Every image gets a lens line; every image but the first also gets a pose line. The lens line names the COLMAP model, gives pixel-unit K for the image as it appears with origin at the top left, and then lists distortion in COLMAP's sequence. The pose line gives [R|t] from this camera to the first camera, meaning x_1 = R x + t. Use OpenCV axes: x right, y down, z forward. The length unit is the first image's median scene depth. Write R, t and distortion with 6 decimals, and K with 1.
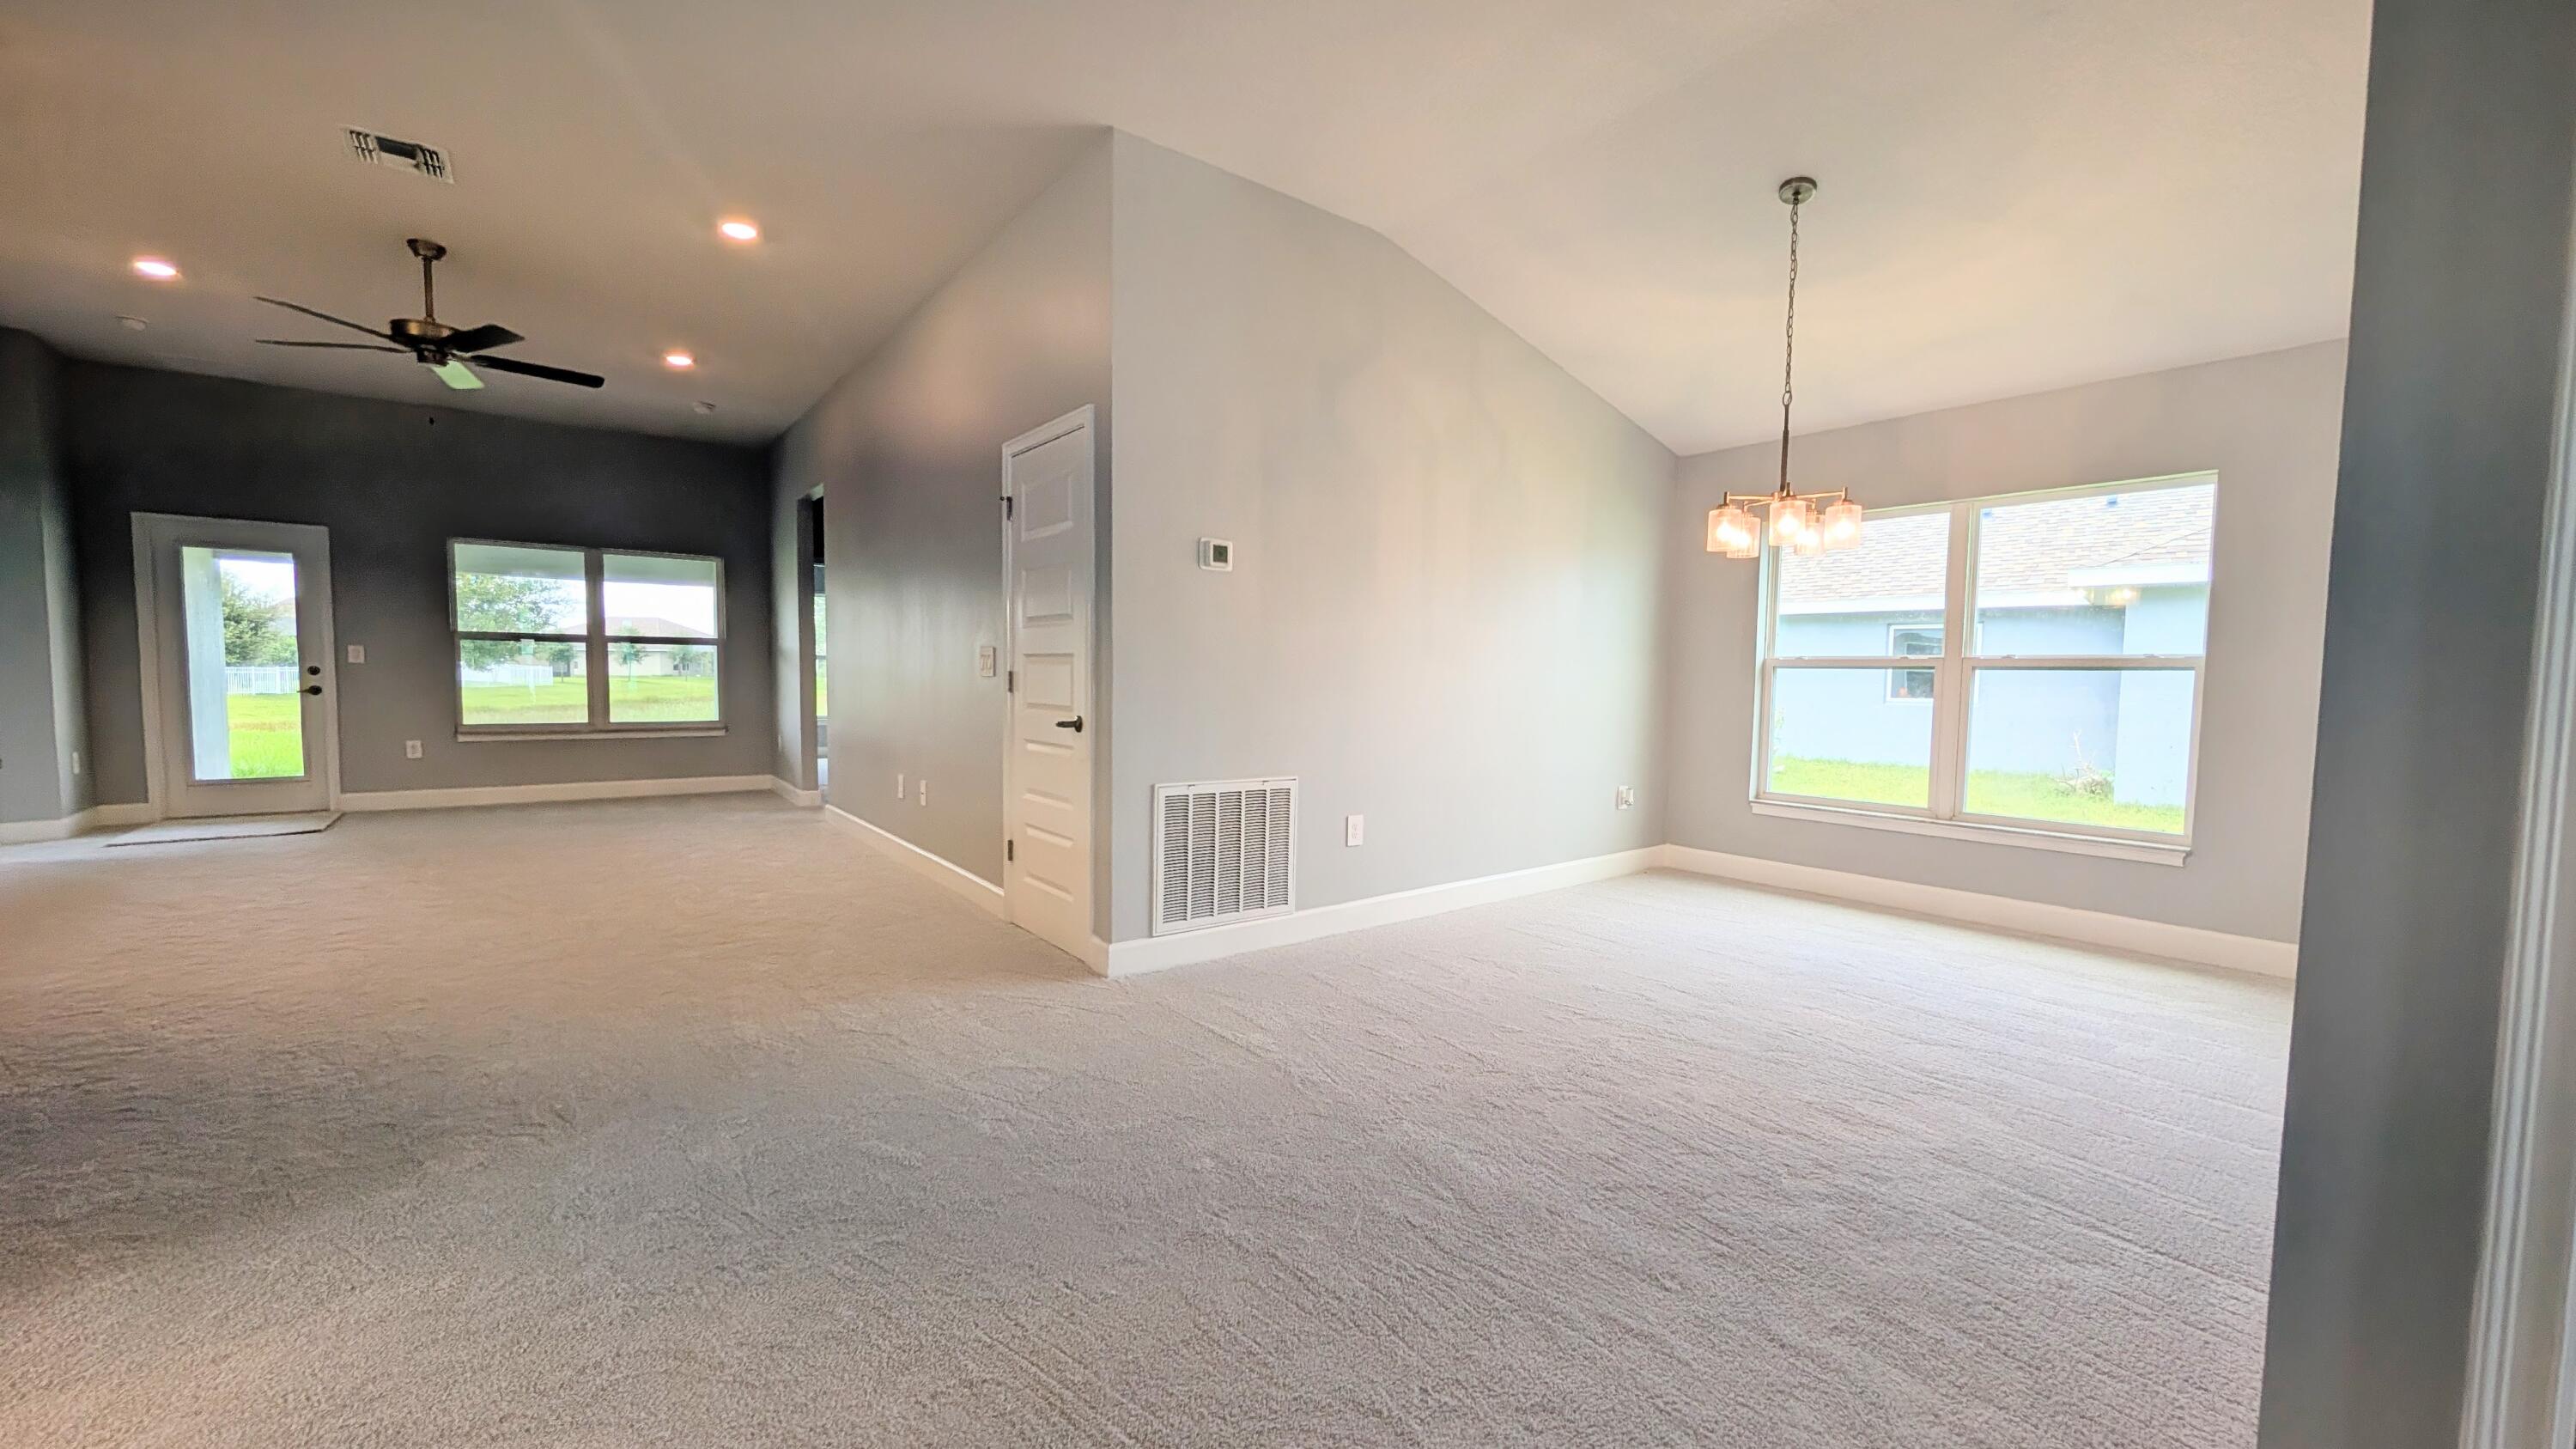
lens RADIAL K [[993.5, 0, 1288.0], [0, 993.5, 724.5], [0, 0, 1]] dist [0.009549, 0.000265]
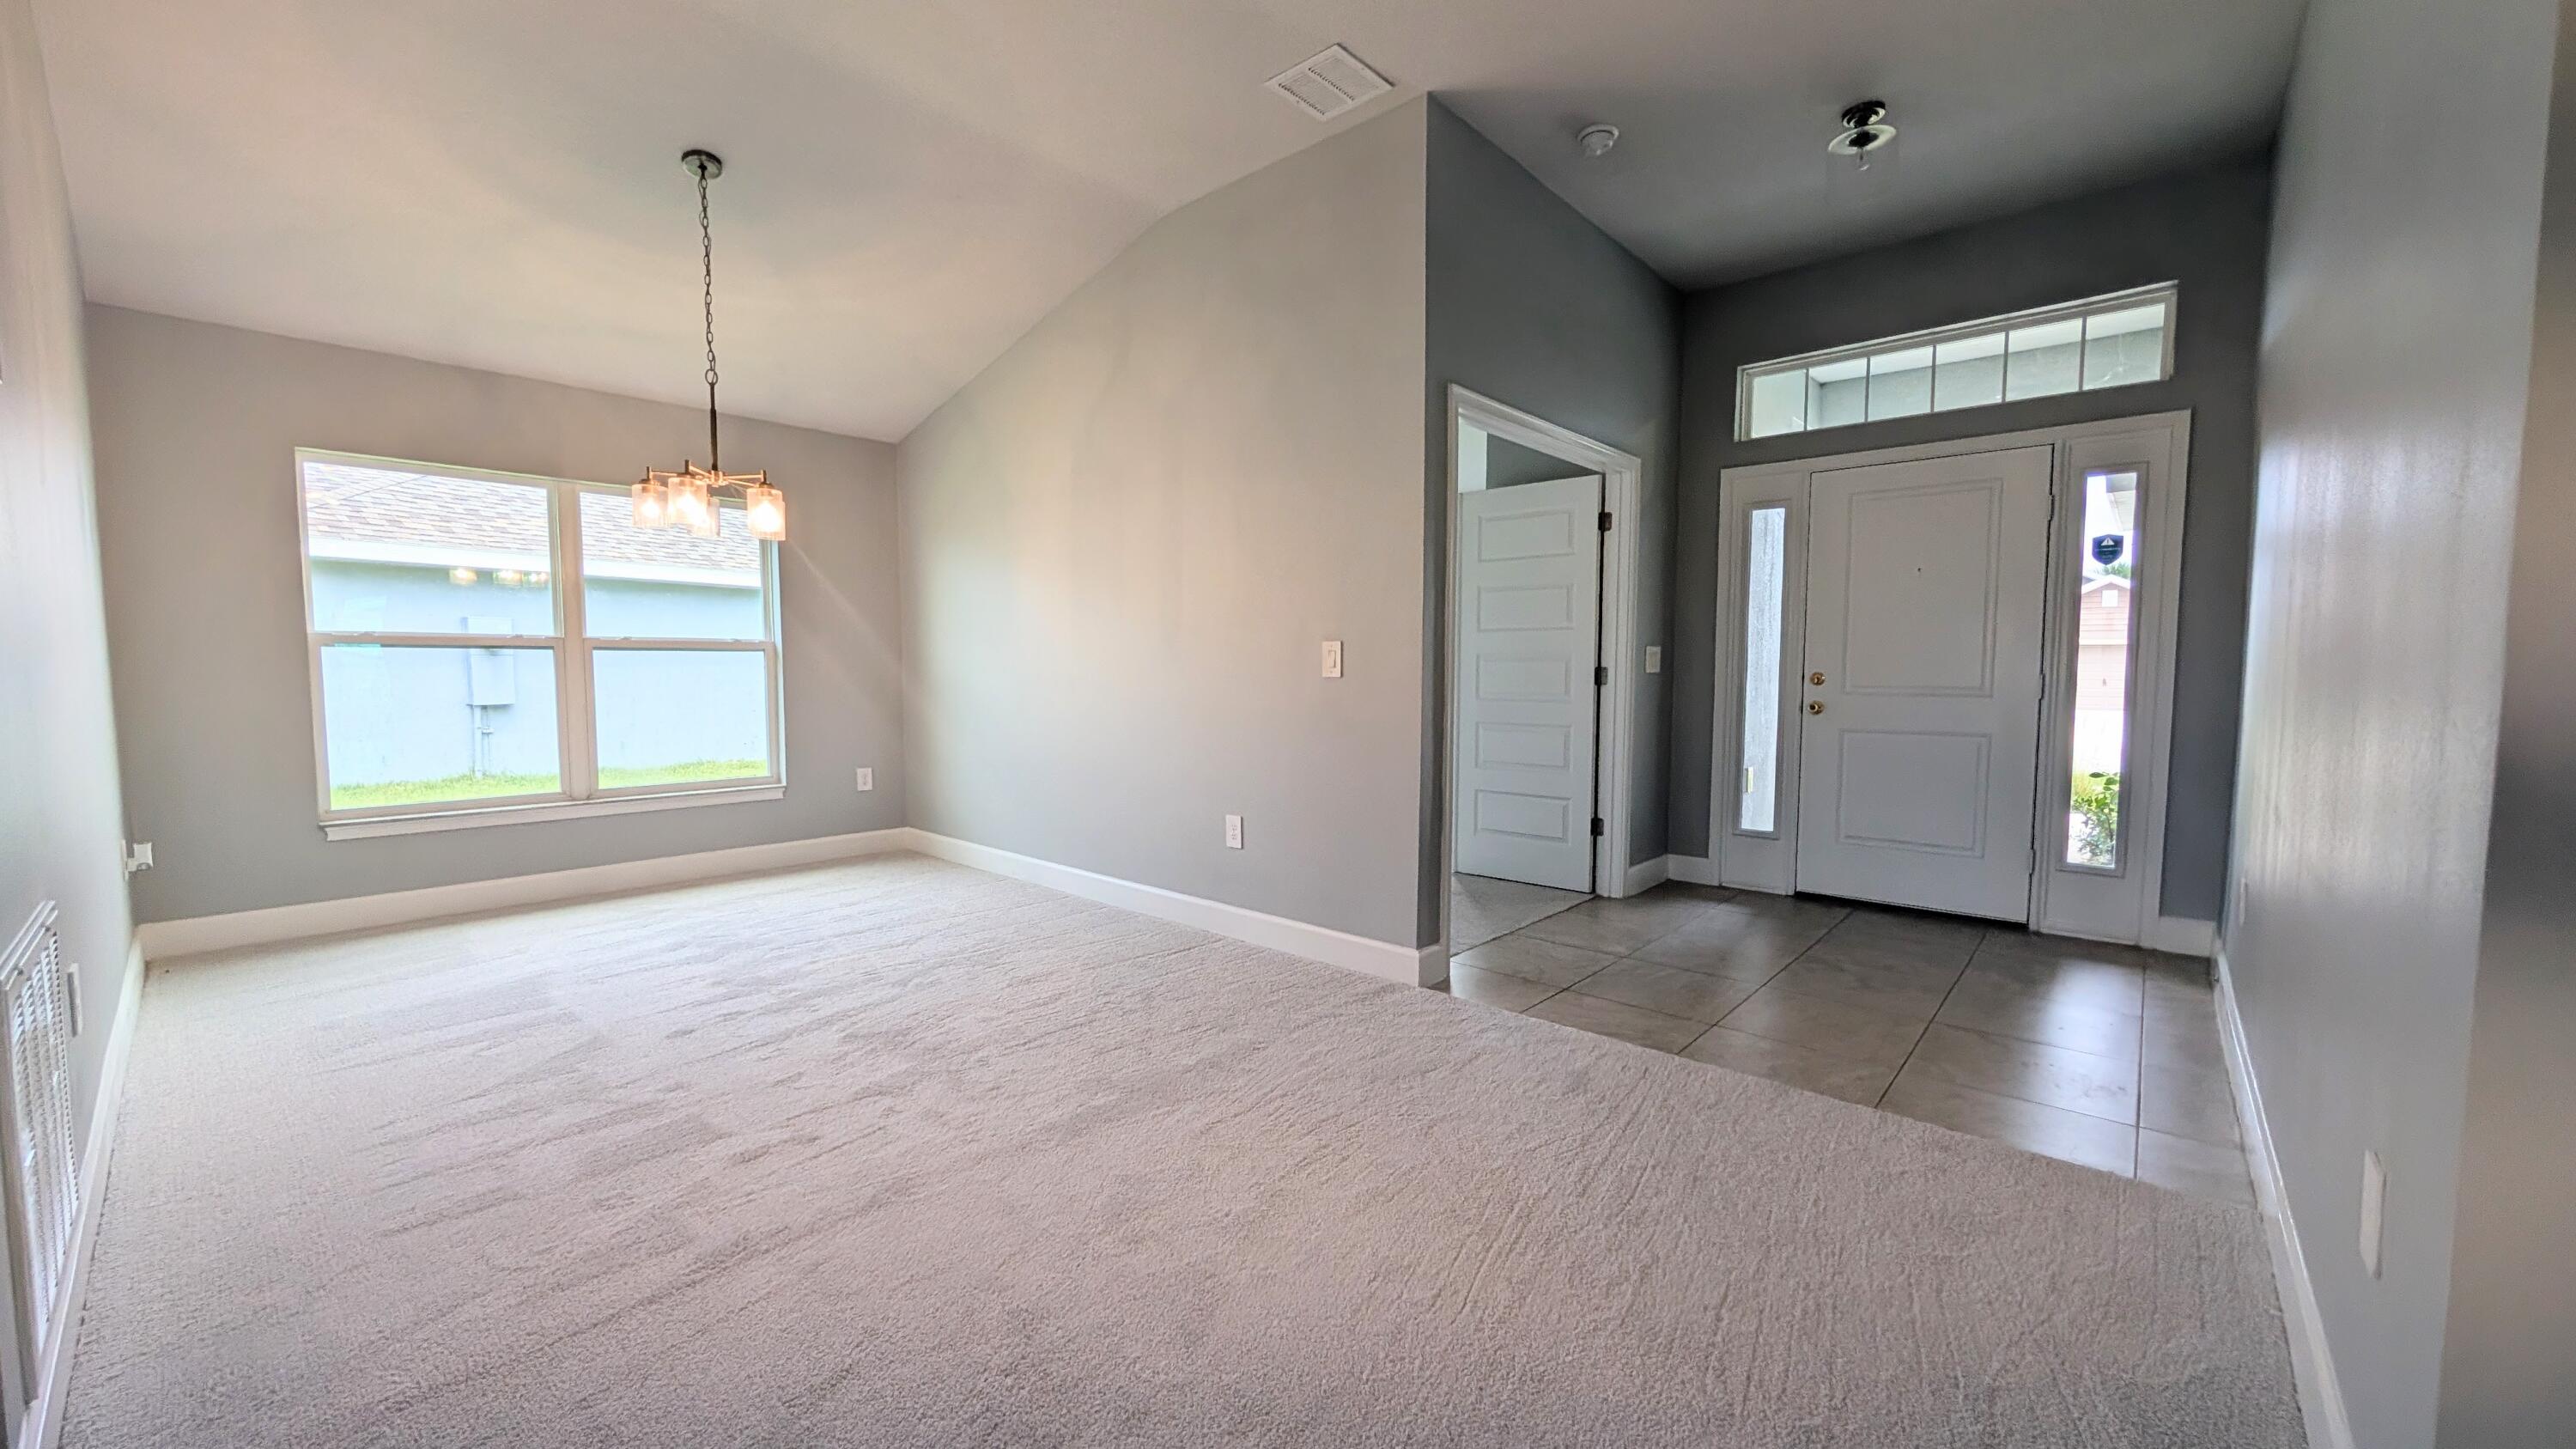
lens RADIAL K [[957.5, 0, 1318.7], [0, 957.5, 730.6], [0, 0, 1]] dist [0.006811, -0.000318]
pose [[-0.189502, -0.083147, 0.978353, -0.161944], [0.046454, 0.994533, 0.093519, -0.011518], [-0.980781, 0.063170, -0.184604, 0.172619]]
